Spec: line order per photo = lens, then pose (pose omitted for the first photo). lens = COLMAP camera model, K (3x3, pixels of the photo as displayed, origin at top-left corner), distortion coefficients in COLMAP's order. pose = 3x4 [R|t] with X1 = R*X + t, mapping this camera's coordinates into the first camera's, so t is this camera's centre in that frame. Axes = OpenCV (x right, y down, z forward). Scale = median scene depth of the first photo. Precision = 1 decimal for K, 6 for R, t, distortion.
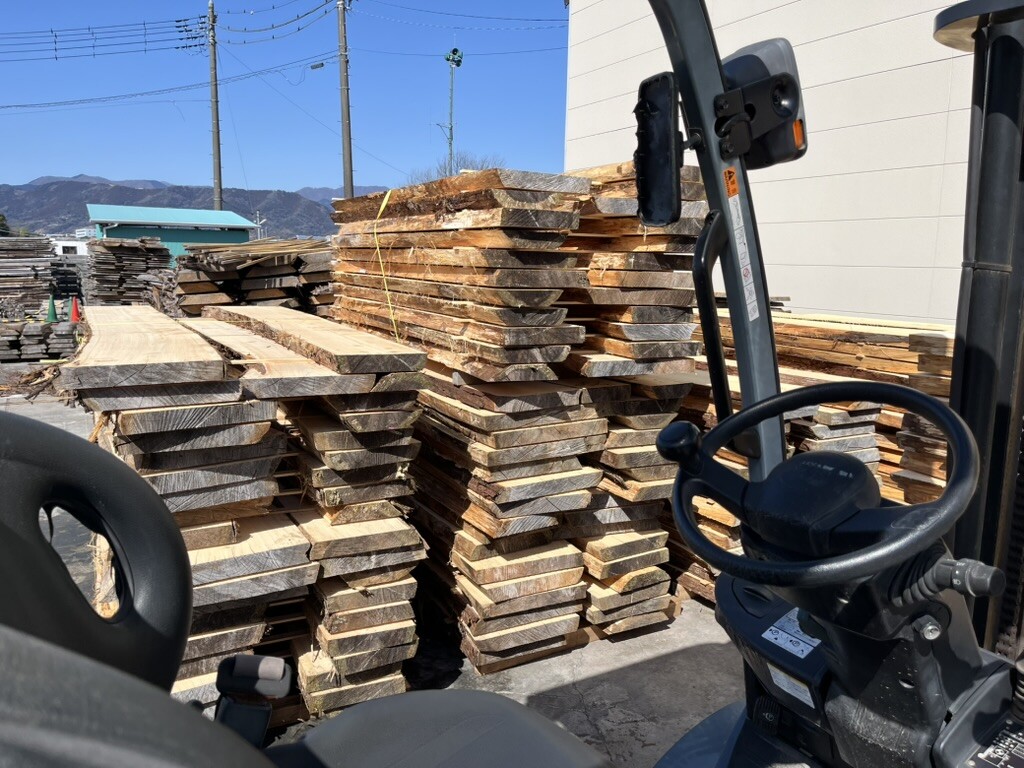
lens RADIAL K [[808.0, 0, 512.0], [0, 808.0, 384.0], [0, 0, 1]] dist [0.007050, 0.008506]
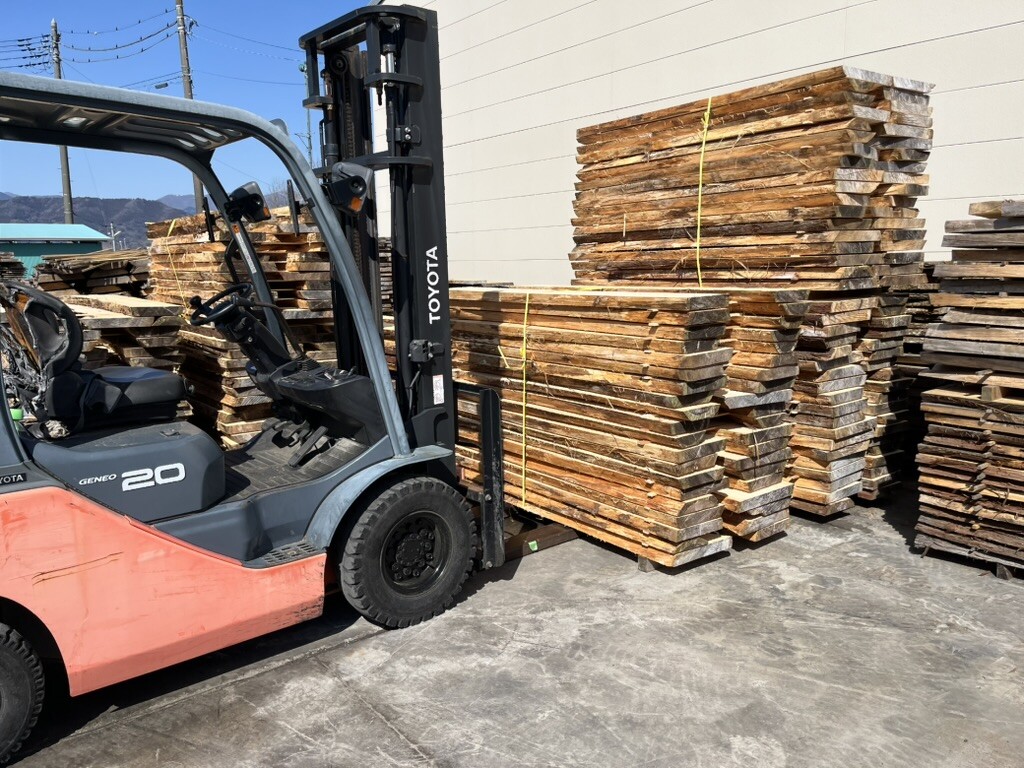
lens RADIAL K [[781.1, 0, 512.0], [0, 781.1, 384.0], [0, 0, 1]] dist [0.064500, -0.106583]
pose [[0.986852, -0.054522, 0.152153, 0.242696], [0.054347, 0.998508, 0.005312, 0.116577], [-0.152216, 0.003027, 0.988343, -0.641153]]
